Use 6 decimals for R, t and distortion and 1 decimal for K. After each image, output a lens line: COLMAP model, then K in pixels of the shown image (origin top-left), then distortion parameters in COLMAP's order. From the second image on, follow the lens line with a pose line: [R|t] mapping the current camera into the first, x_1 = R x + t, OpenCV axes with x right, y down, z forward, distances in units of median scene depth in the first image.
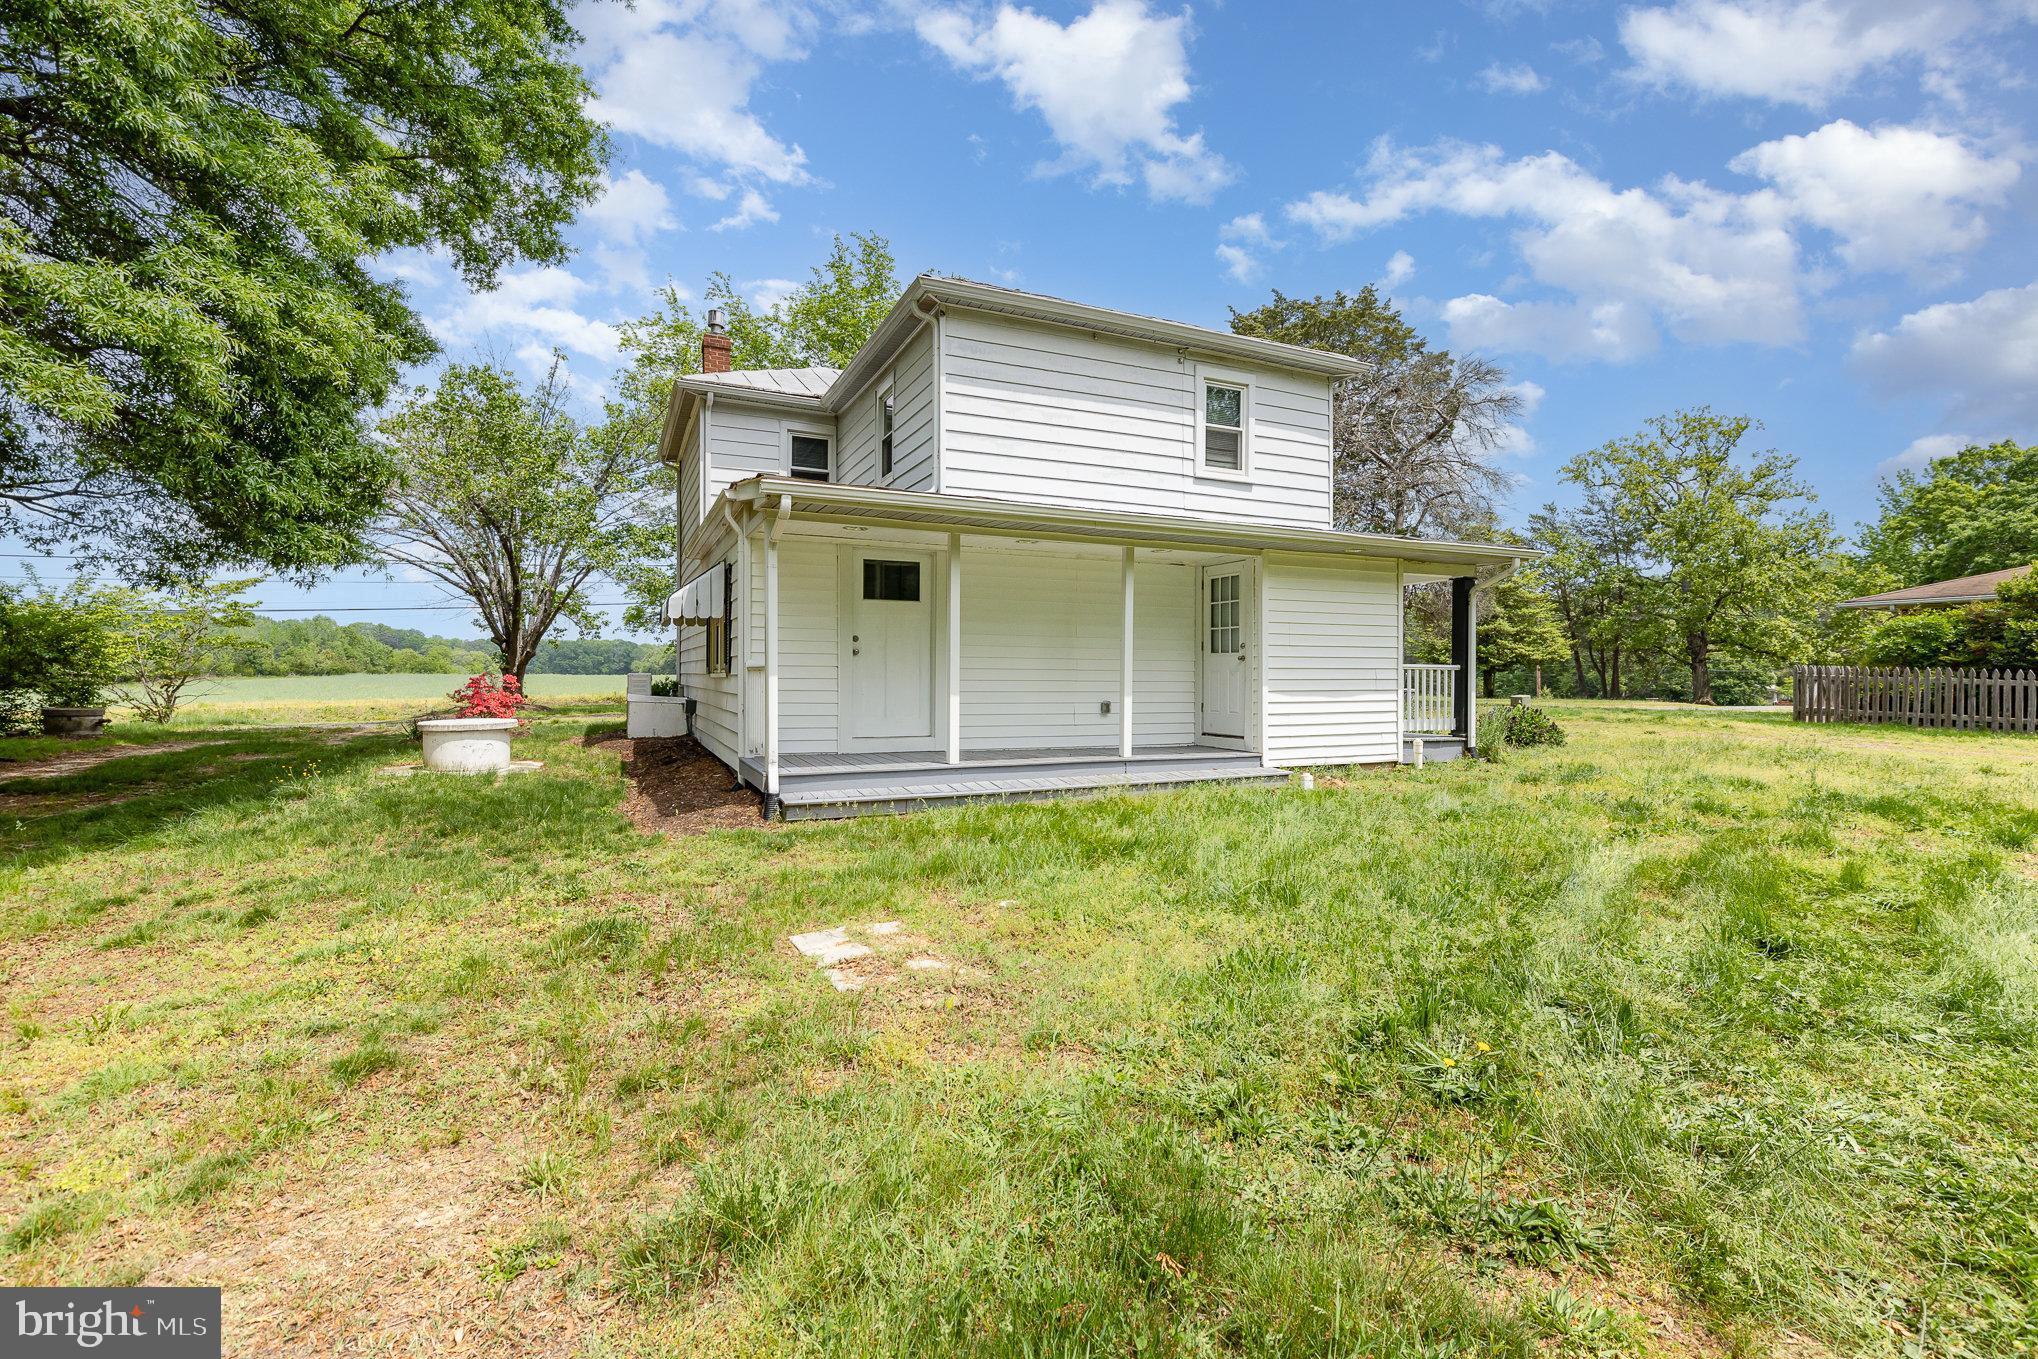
lens RADIAL K [[917.8, 0, 1019.0], [0, 917.8, 679.5], [0, 0, 1]] dist [0.005841, -0.000533]
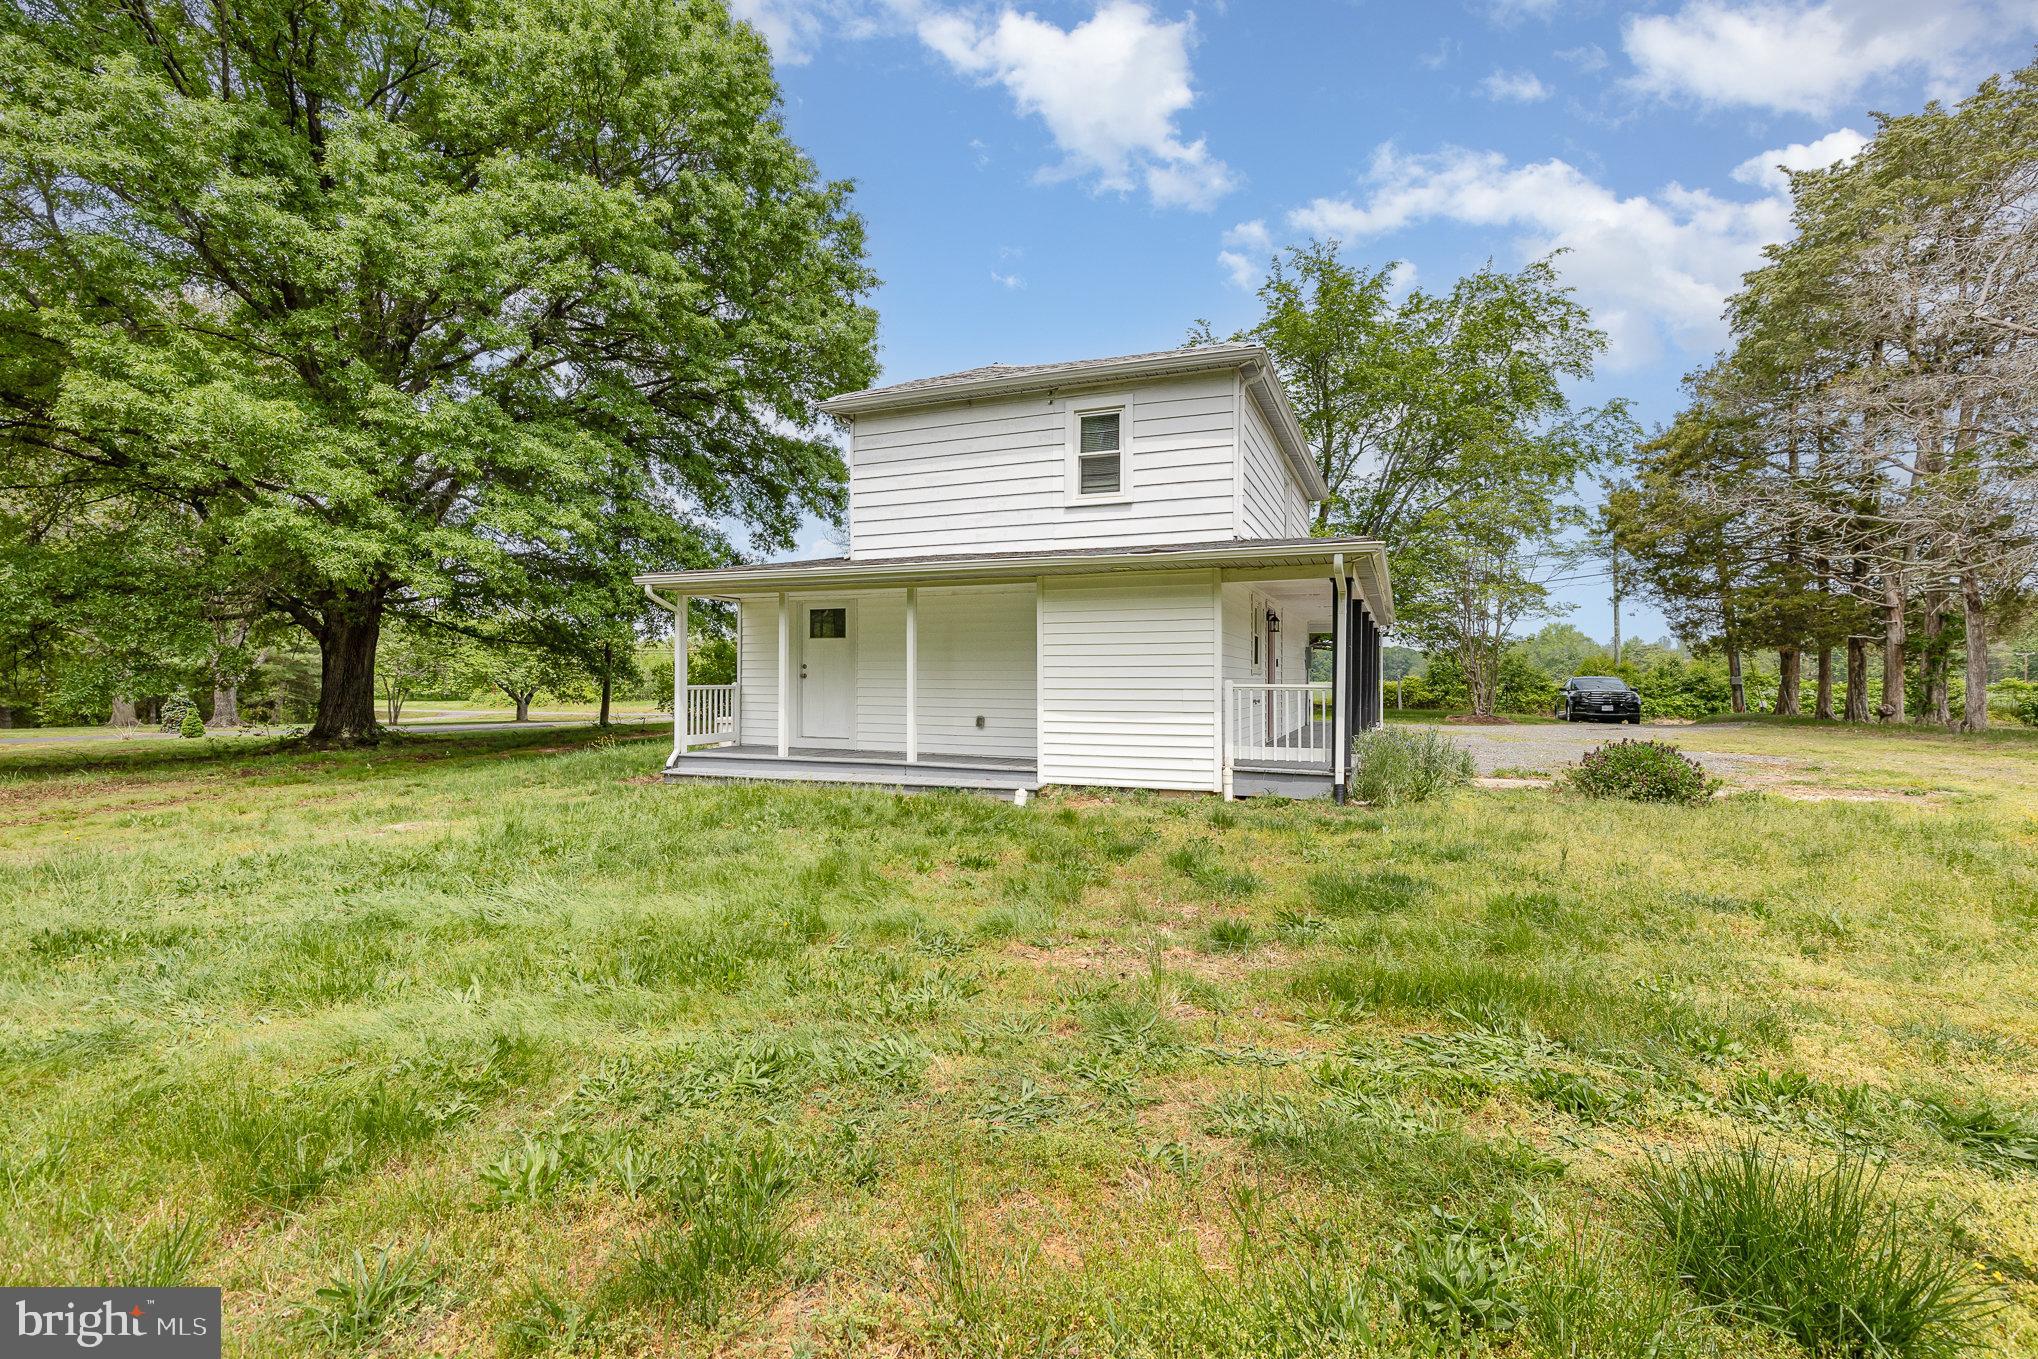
lens RADIAL K [[917.8, 0, 1019.0], [0, 917.8, 679.5], [0, 0, 1]] dist [0.005841, -0.000533]
pose [[0.682053, -0.001781, -0.731301, 0.934092], [-0.003488, 0.999978, -0.005688, -0.014998], [0.731295, 0.006431, 0.682031, 0.239745]]
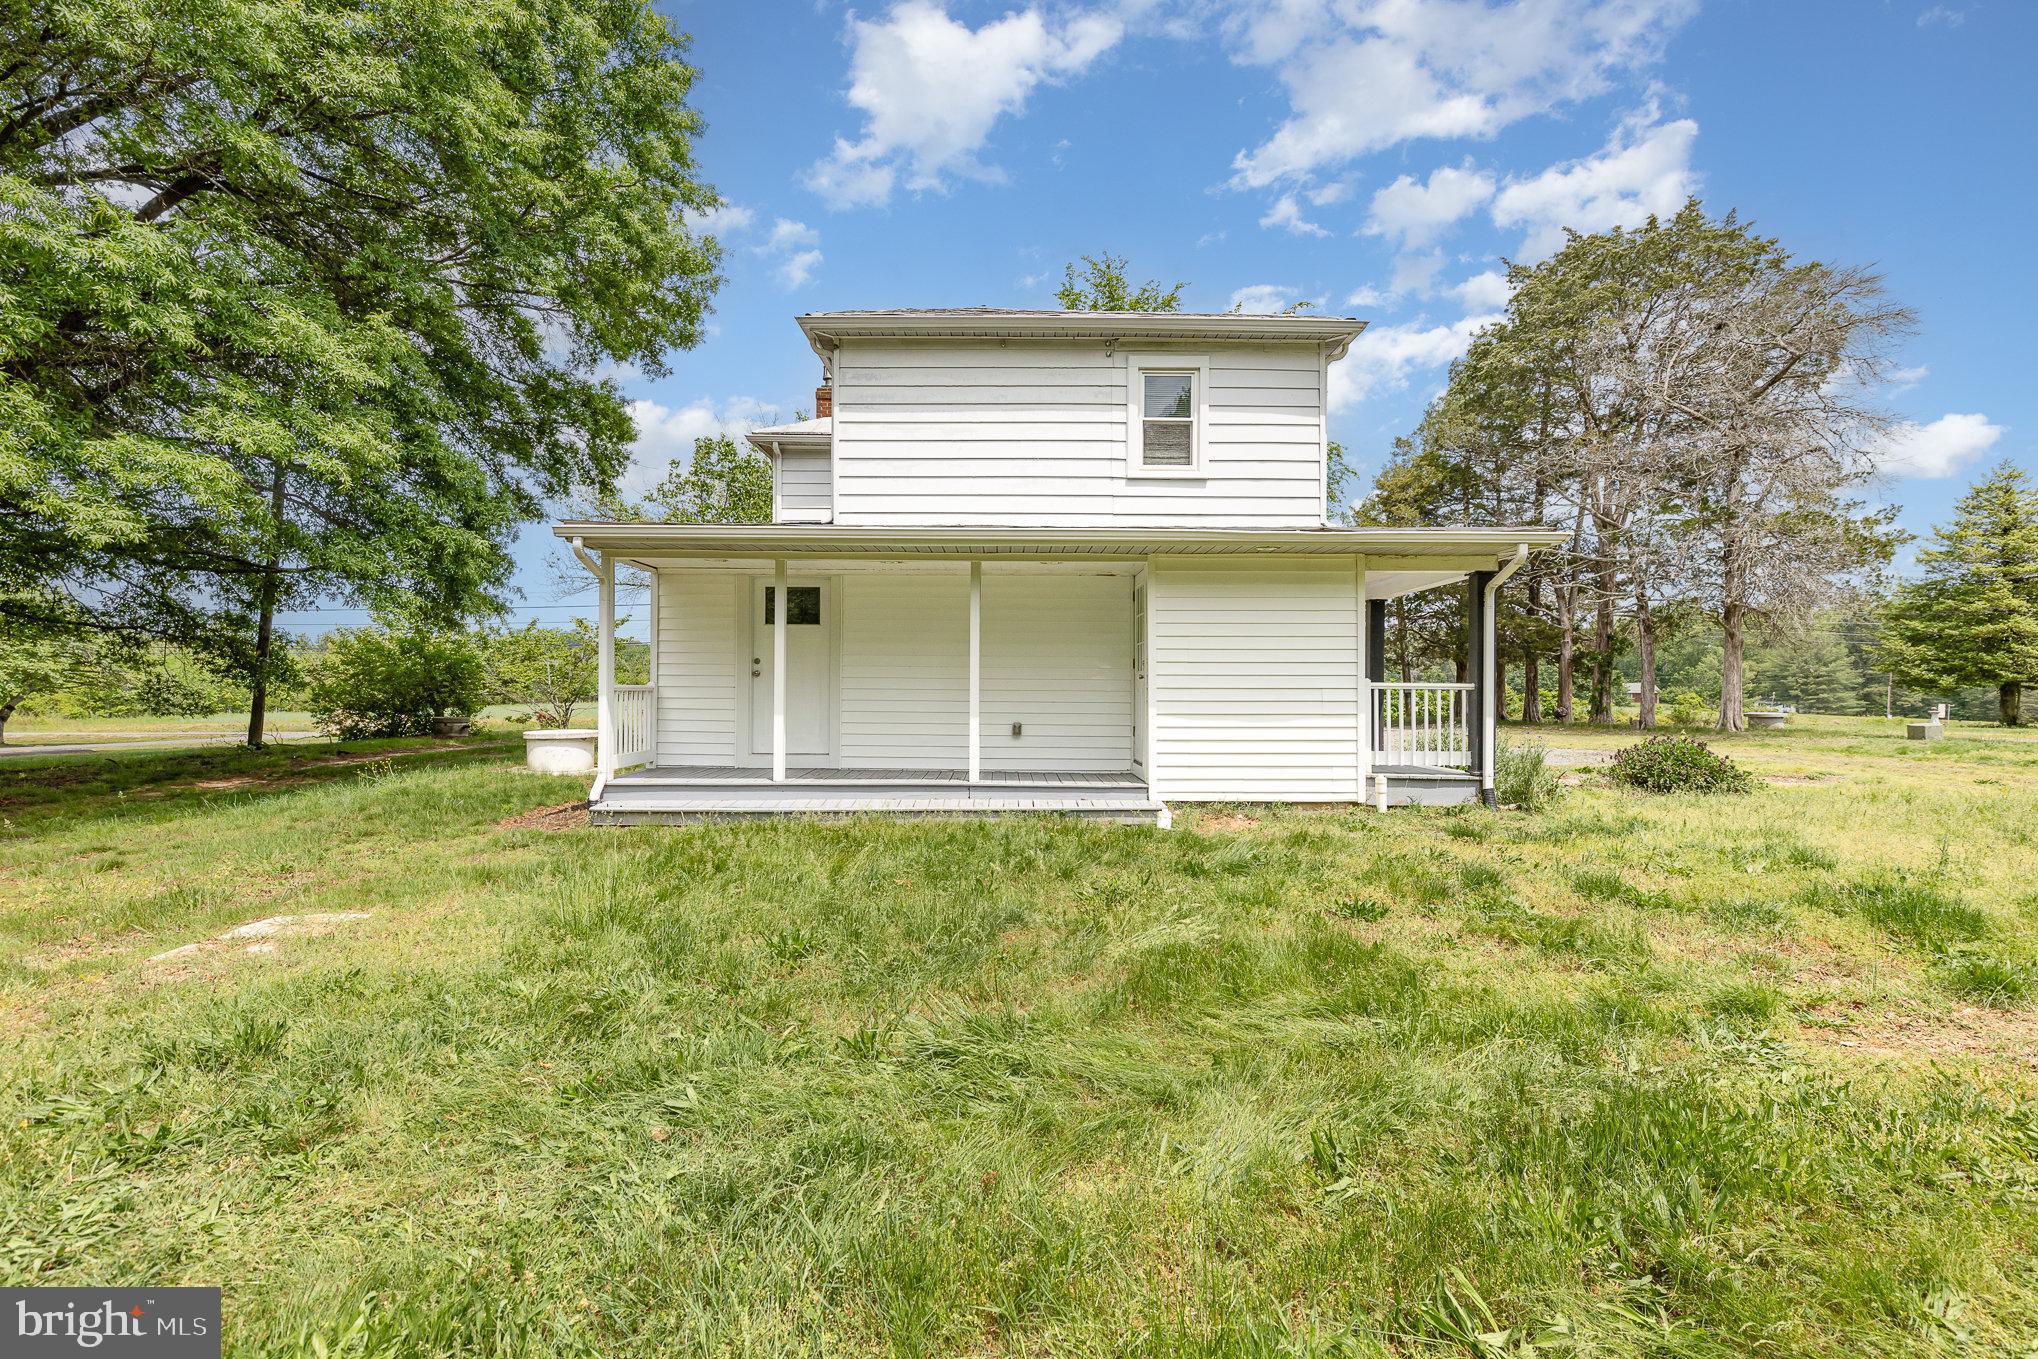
lens RADIAL K [[917.8, 0, 1019.0], [0, 917.8, 679.5], [0, 0, 1]] dist [0.005841, -0.000533]
pose [[0.907683, -0.004690, -0.419630, 0.477249], [-0.003269, 0.999828, -0.018244, -0.003596], [0.419644, 0.017932, 0.907512, 0.131722]]
